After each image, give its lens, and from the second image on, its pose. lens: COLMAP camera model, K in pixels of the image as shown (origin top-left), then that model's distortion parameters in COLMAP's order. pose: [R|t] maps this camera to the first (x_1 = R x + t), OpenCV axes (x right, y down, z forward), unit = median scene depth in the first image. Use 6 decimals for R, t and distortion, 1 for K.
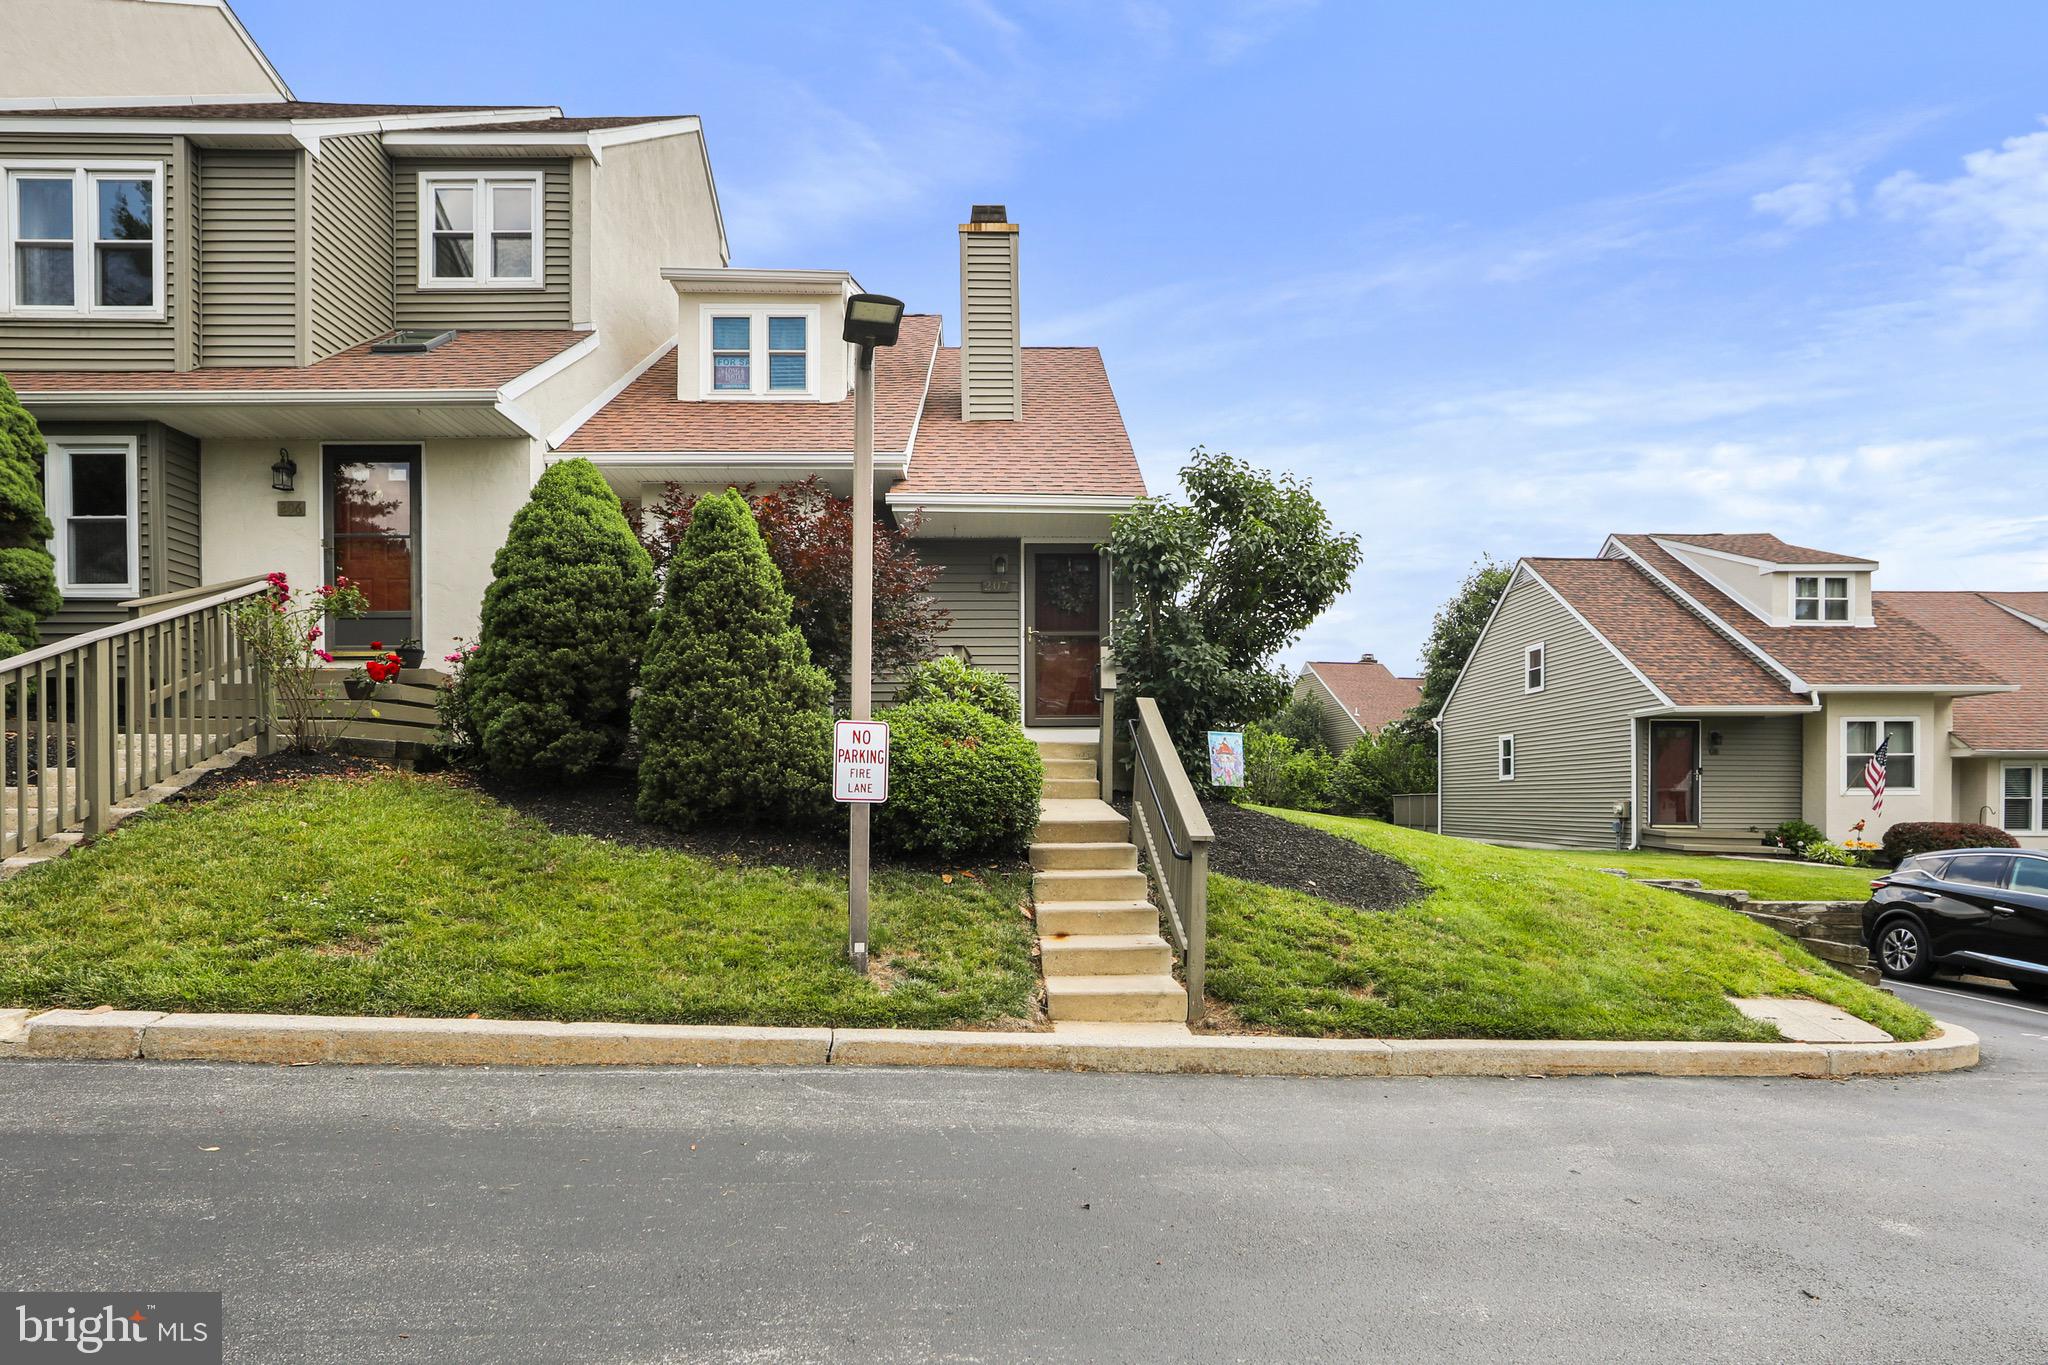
lens RADIAL K [[1081.1, 0, 1025.7], [0, 1081.1, 796.6], [0, 0, 1]] dist [-0.010119, 0.001403]
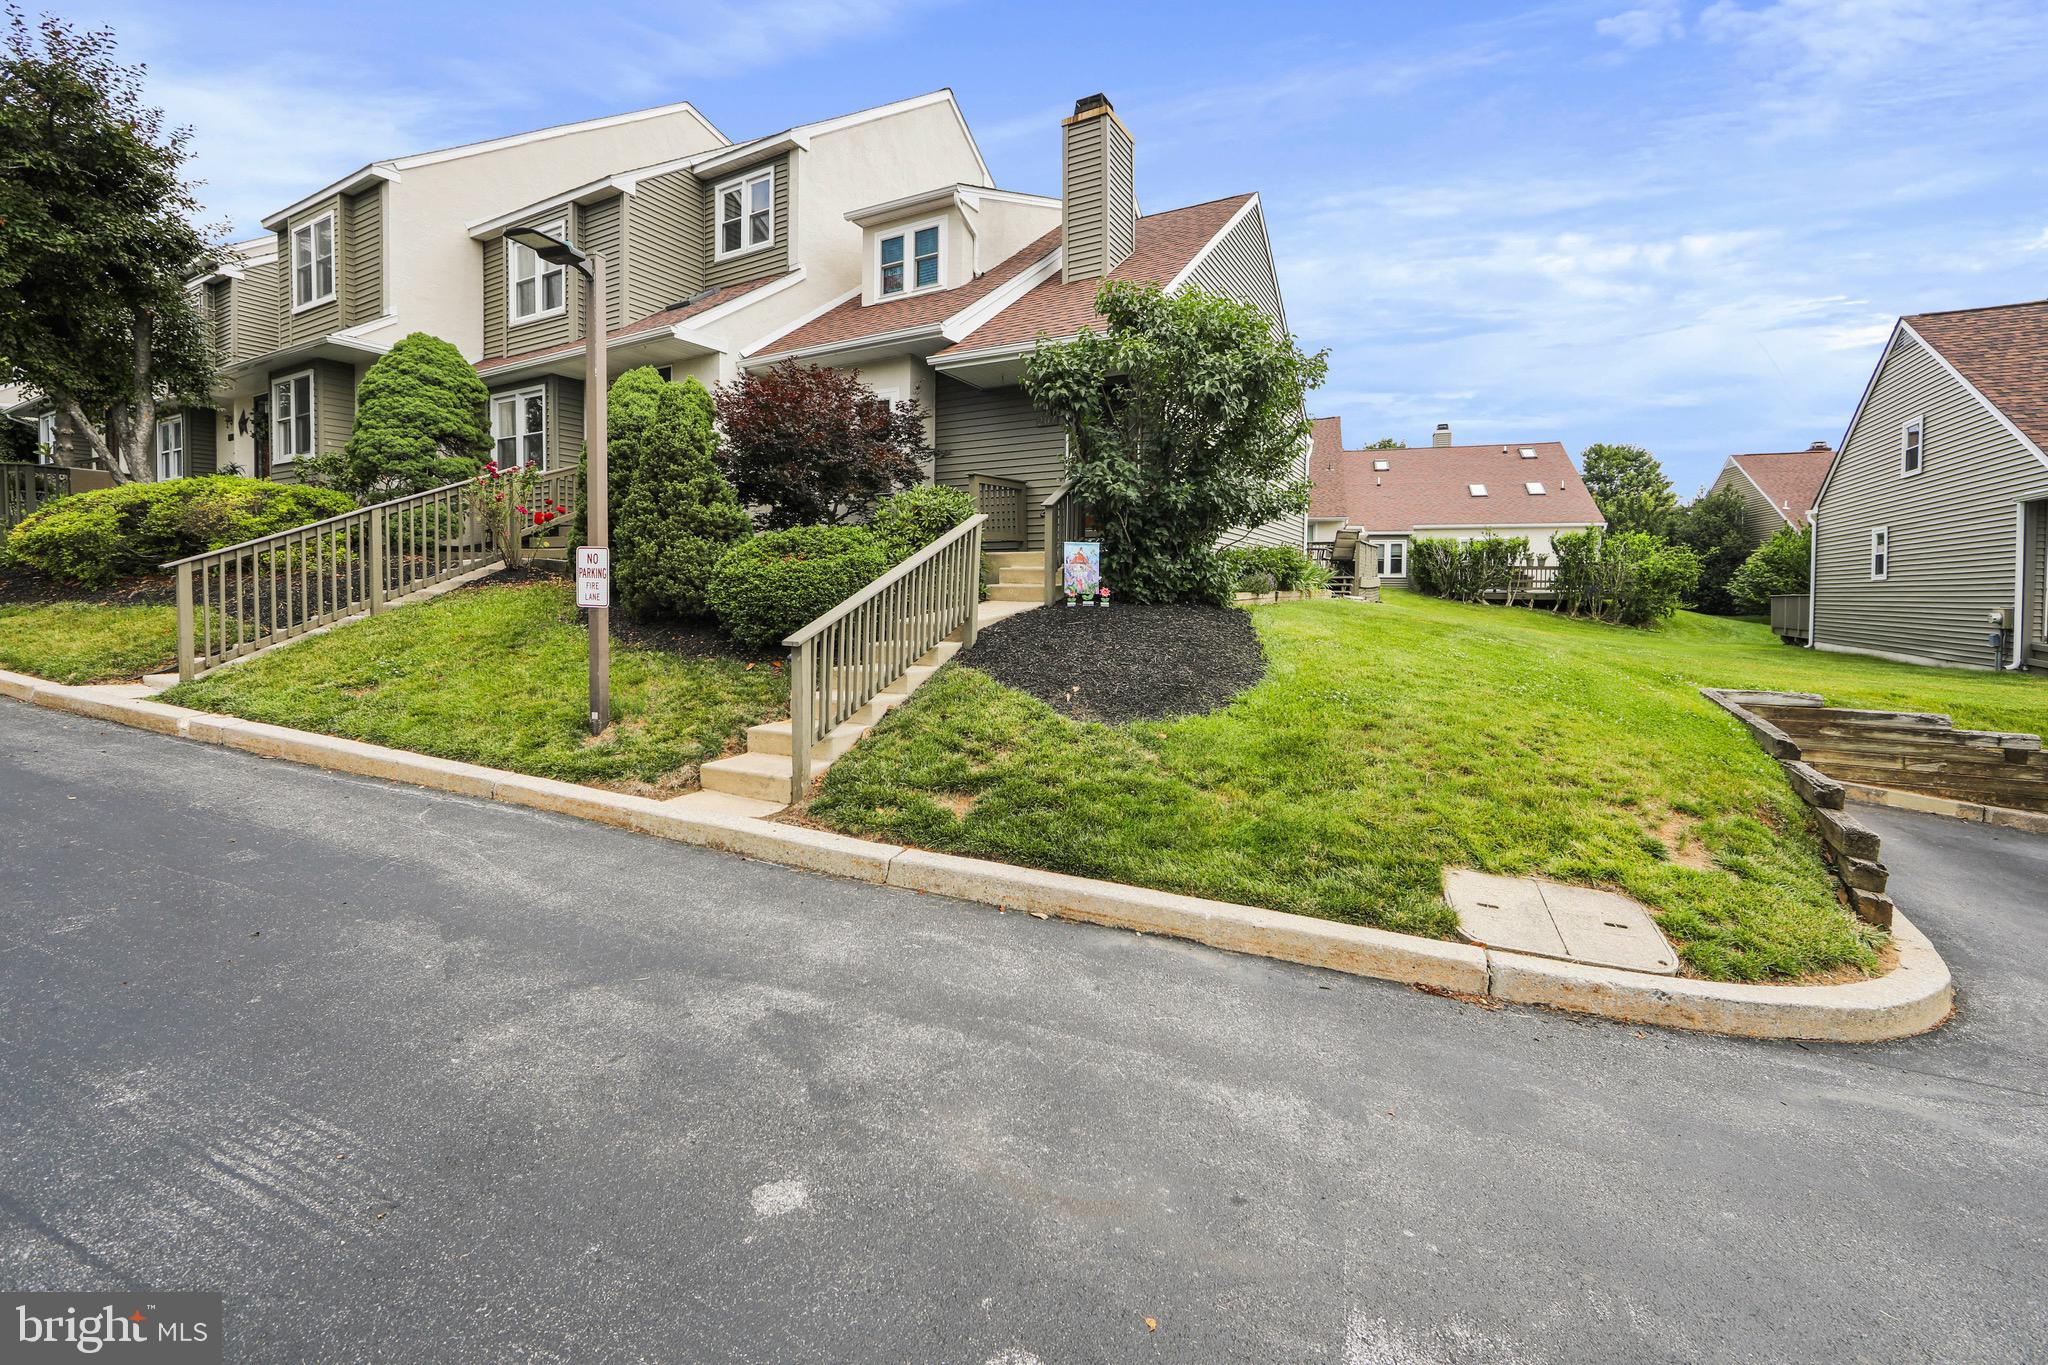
lens RADIAL K [[834.7, 0, 1004.6], [0, 834.7, 601.3], [0, 0, 1]] dist [-0.007844, 0.000570]
pose [[0.861767, 0.011839, -0.507166, 0.526054], [-0.005157, 0.999880, 0.014577, -0.012867], [0.507278, -0.009946, 0.861725, 0.242268]]
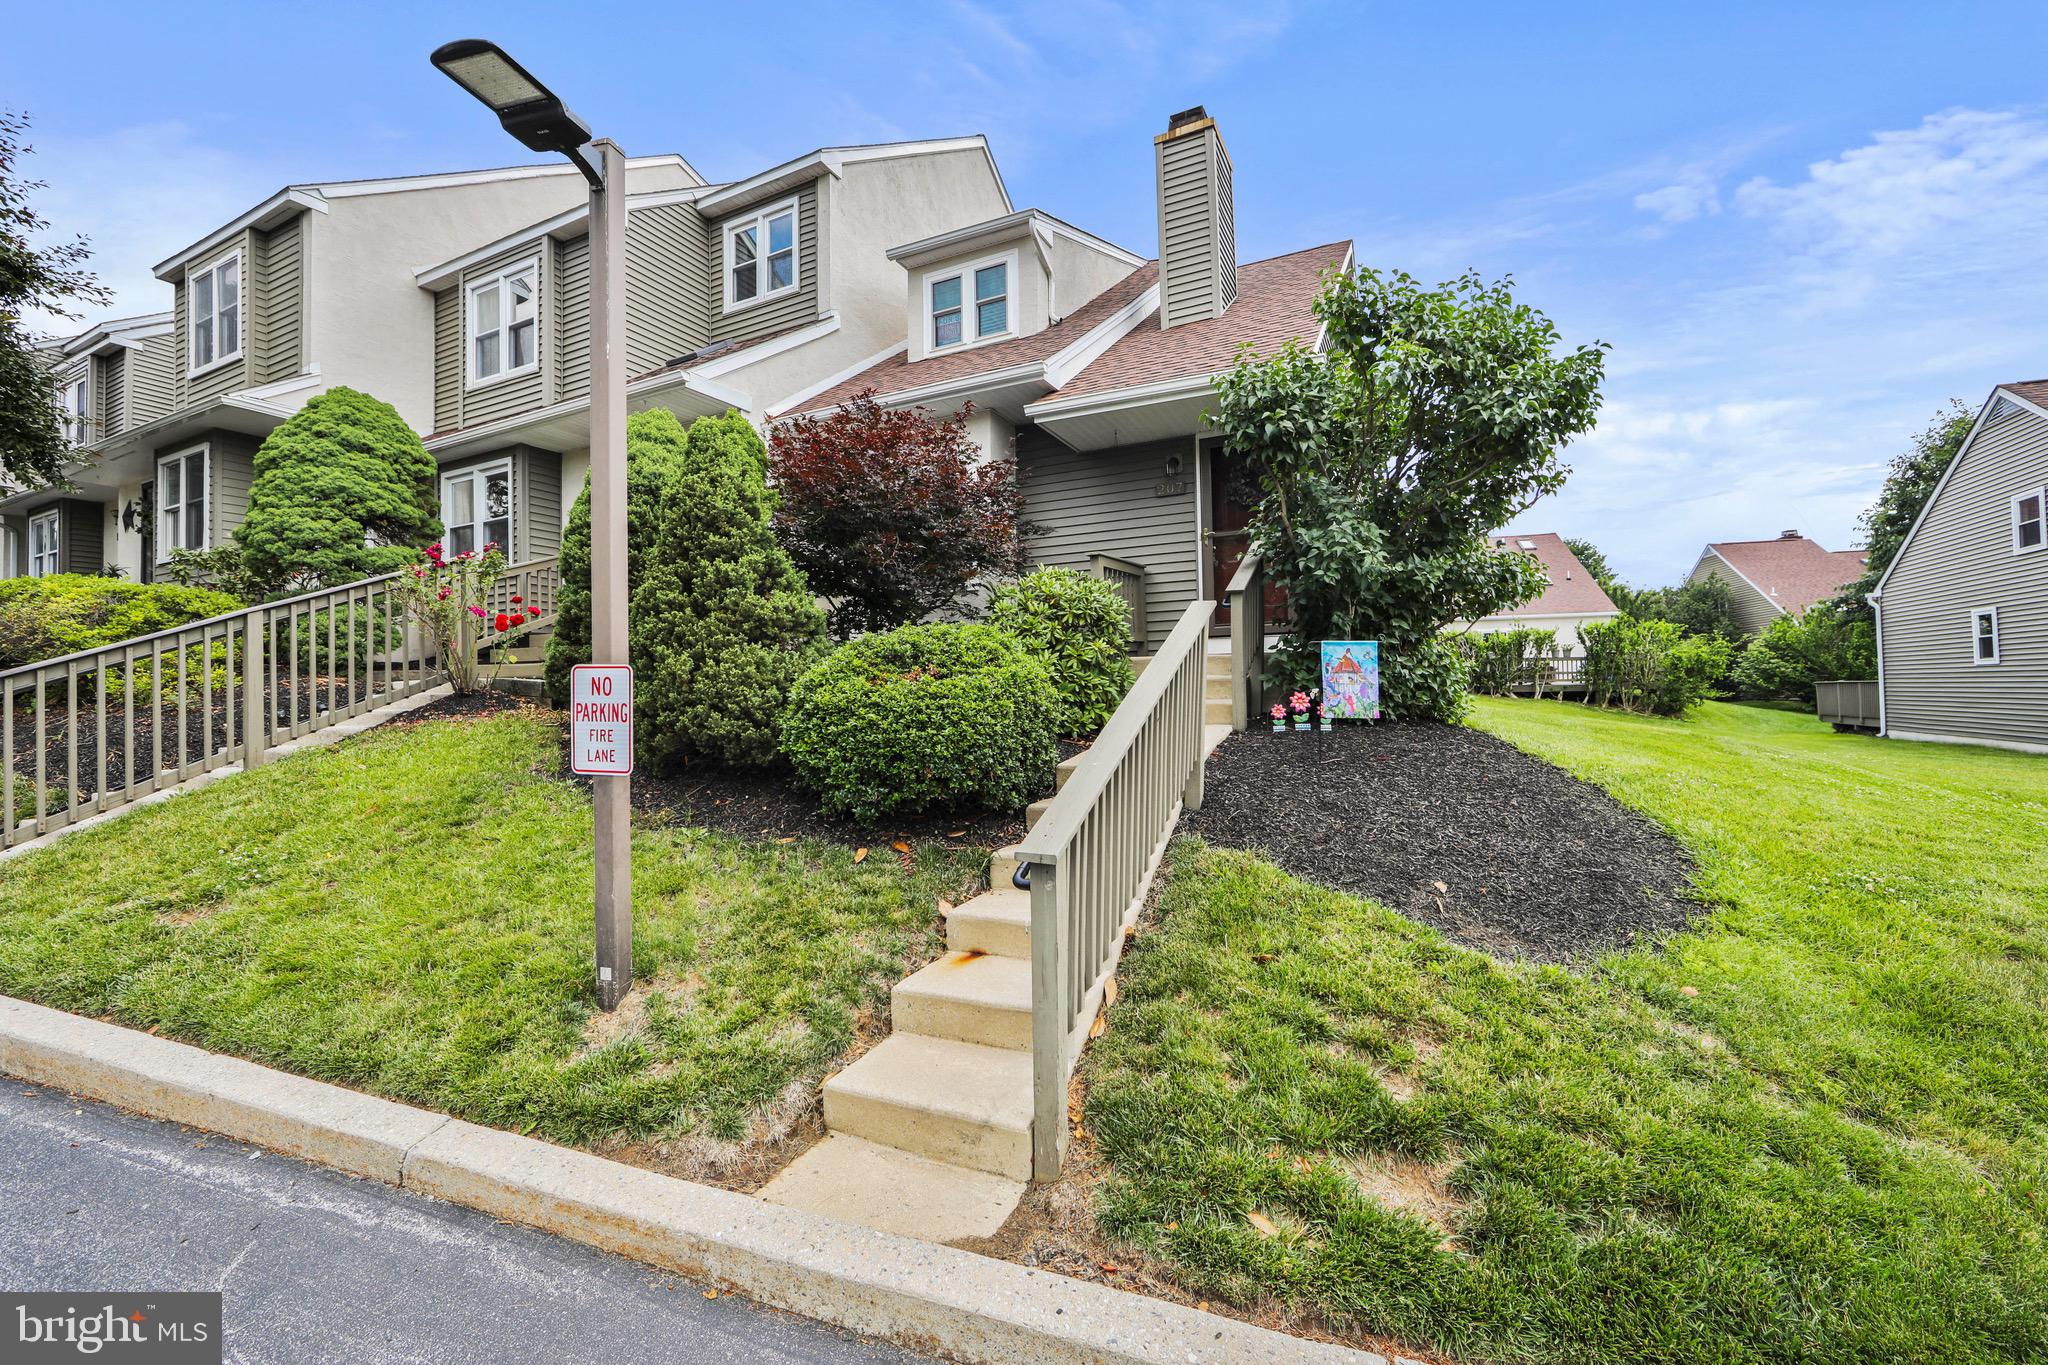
lens RADIAL K [[813.4, 0, 1023.8], [0, 813.4, 664.6], [0, 0, 1]] dist [-0.011198, 0.002532]
pose [[0.890804, -0.029649, -0.453419, 0.230217], [0.018255, 0.999398, -0.029486, -0.031349], [0.454021, 0.017989, 0.890810, 0.416617]]
